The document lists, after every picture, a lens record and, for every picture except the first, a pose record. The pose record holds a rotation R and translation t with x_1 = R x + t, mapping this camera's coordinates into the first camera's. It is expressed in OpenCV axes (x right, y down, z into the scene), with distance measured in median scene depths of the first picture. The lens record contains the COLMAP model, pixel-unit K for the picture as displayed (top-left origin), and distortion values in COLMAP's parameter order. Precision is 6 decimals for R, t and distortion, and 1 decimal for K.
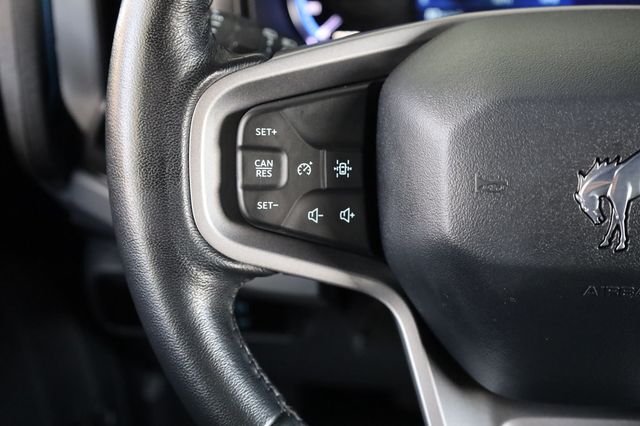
lens RADIAL K [[870.1, 0, 321.1], [0, 870.1, 212.5], [0, 0, 1]] dist [0.021046, 0.000000]
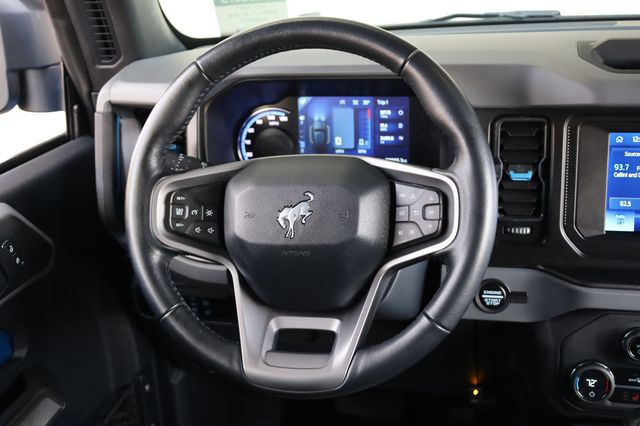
lens RADIAL K [[870.1, 0, 320.6], [0, 870.1, 239.2], [0, 0, 1]] dist [0.021046, 0.000000]
pose [[0.990545, 0.018790, -0.135893, 0.739013], [-0.039460, 0.987737, -0.151059, 0.426014], [0.131388, 0.154993, 0.979140, -1.584917]]
